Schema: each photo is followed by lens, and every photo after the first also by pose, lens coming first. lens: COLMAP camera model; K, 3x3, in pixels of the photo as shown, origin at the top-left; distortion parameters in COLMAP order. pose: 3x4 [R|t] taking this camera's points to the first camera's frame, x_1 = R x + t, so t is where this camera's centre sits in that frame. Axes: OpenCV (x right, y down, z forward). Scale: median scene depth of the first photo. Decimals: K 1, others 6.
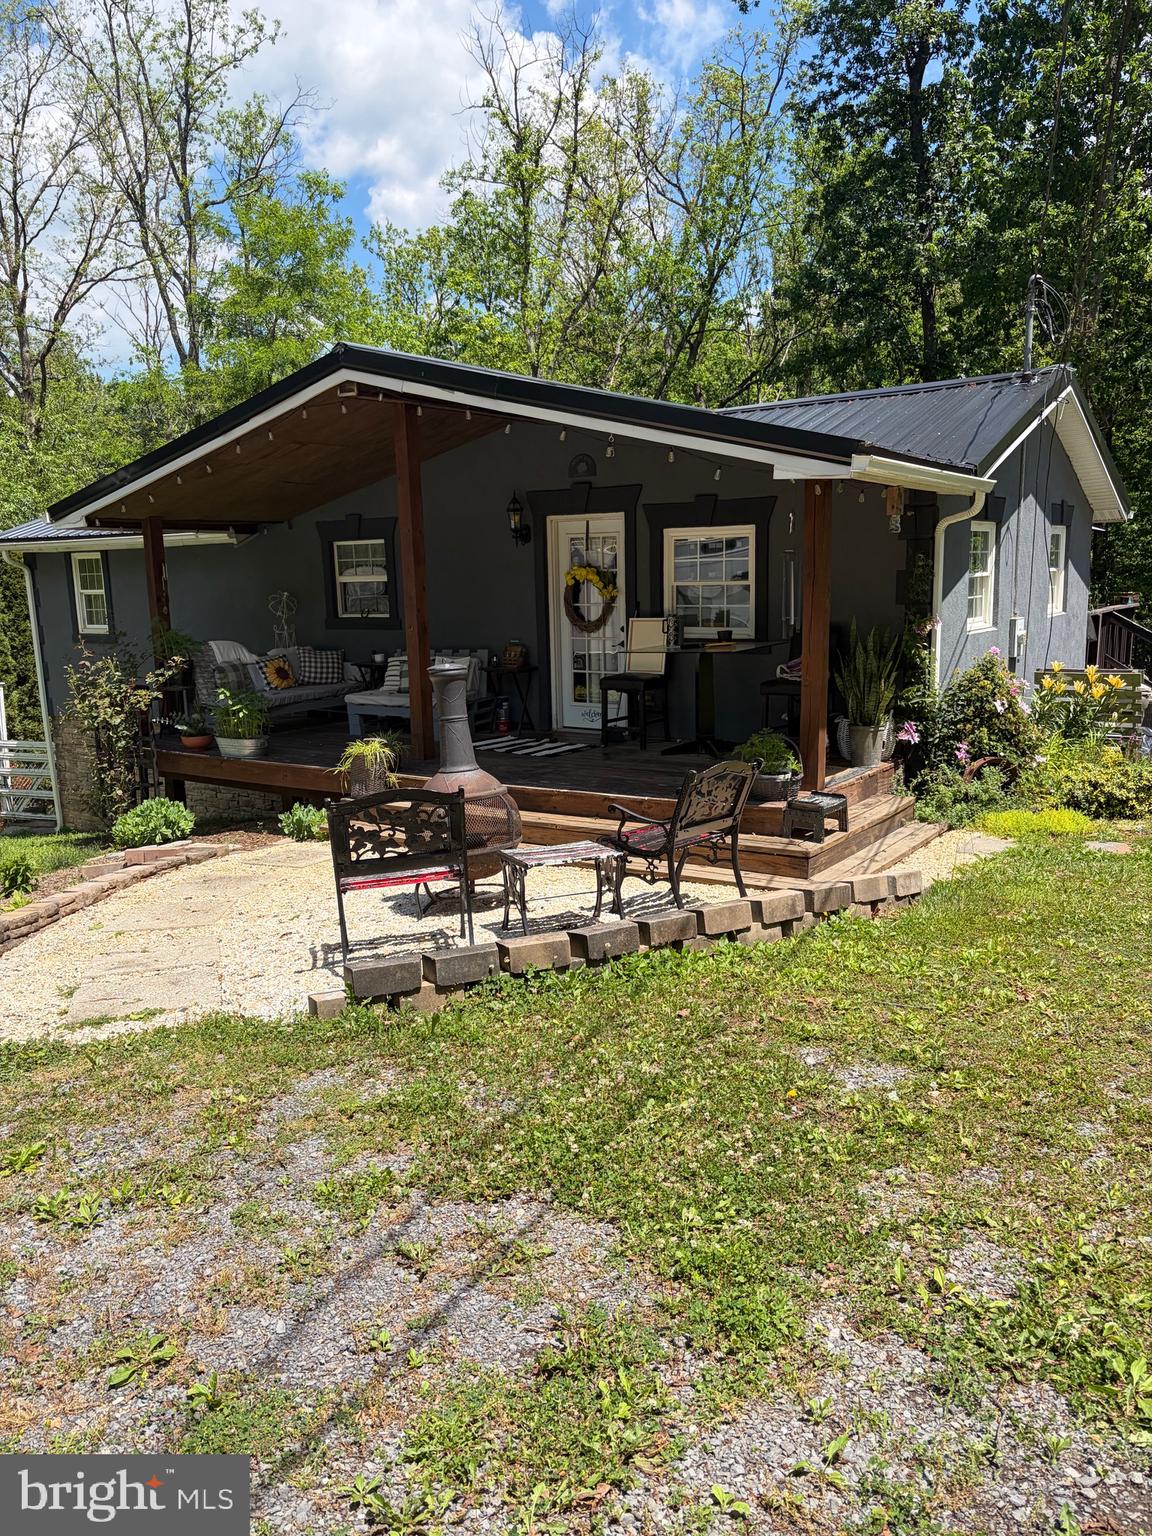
lens RADIAL K [[1140.5, 0, 583.8], [0, 1140.5, 783.4], [0, 0, 1]] dist [0.009426, -0.004102]
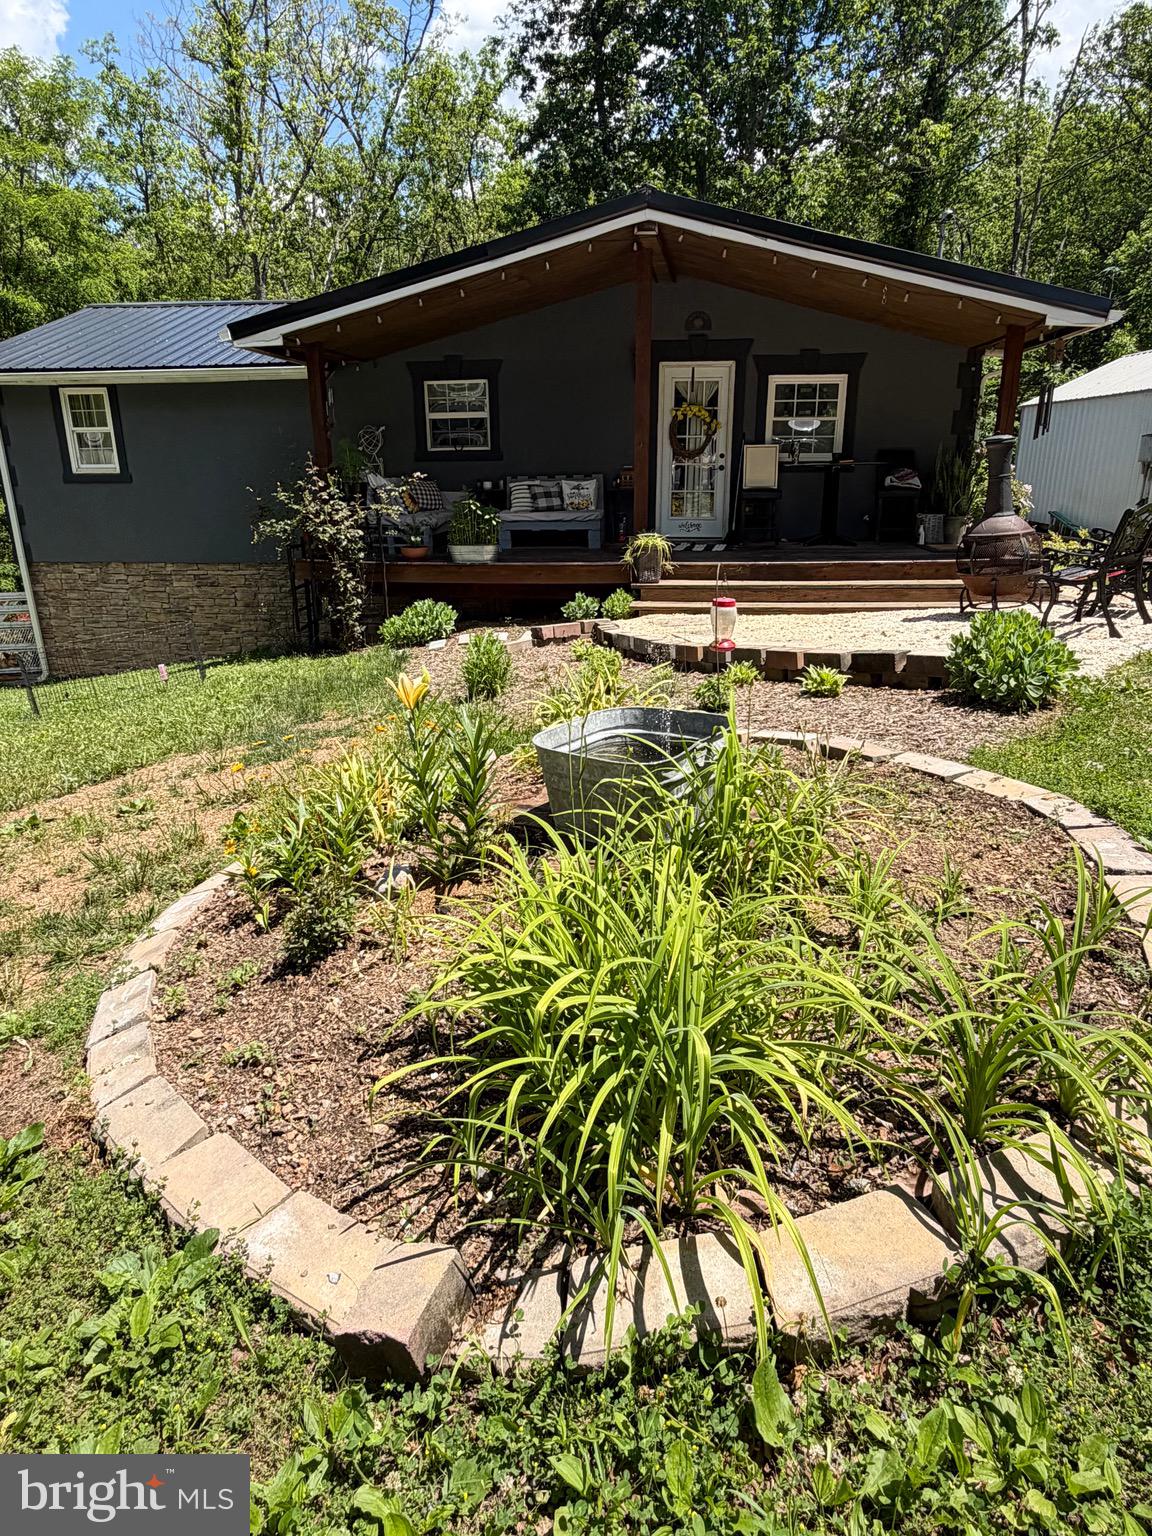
lens RADIAL K [[924.8, 0, 578.8], [0, 924.8, 766.6], [0, 0, 1]] dist [-0.005593, -0.000708]
pose [[0.896248, -0.123690, 0.425958, -0.564123], [0.069795, 0.987695, 0.139954, 0.051427], [-0.438027, -0.095704, 0.893853, 0.090262]]
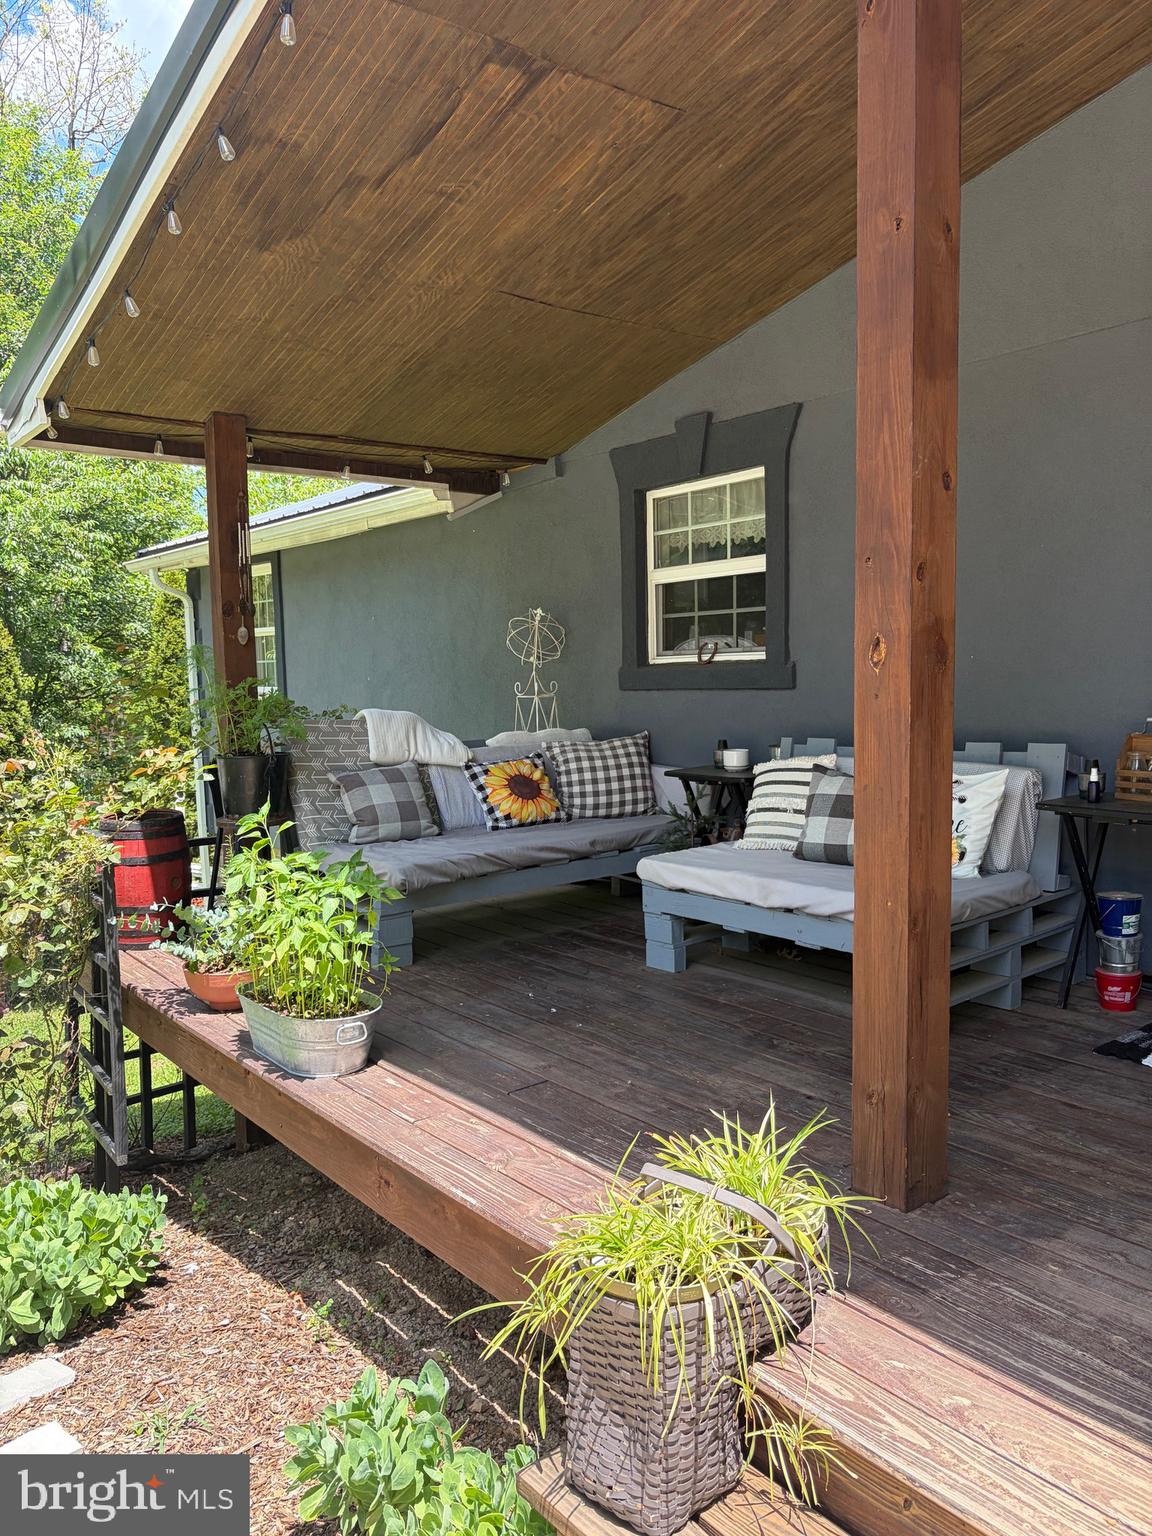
lens RADIAL K [[1140.5, 0, 568.5], [0, 1140.5, 774.8], [0, 0, 1]] dist [0.009426, -0.004102]
pose [[0.948281, 0.039680, -0.314943, -0.115869], [-0.068120, 0.994480, -0.079811, -0.073508], [0.310037, 0.097137, 0.945749, 0.643061]]
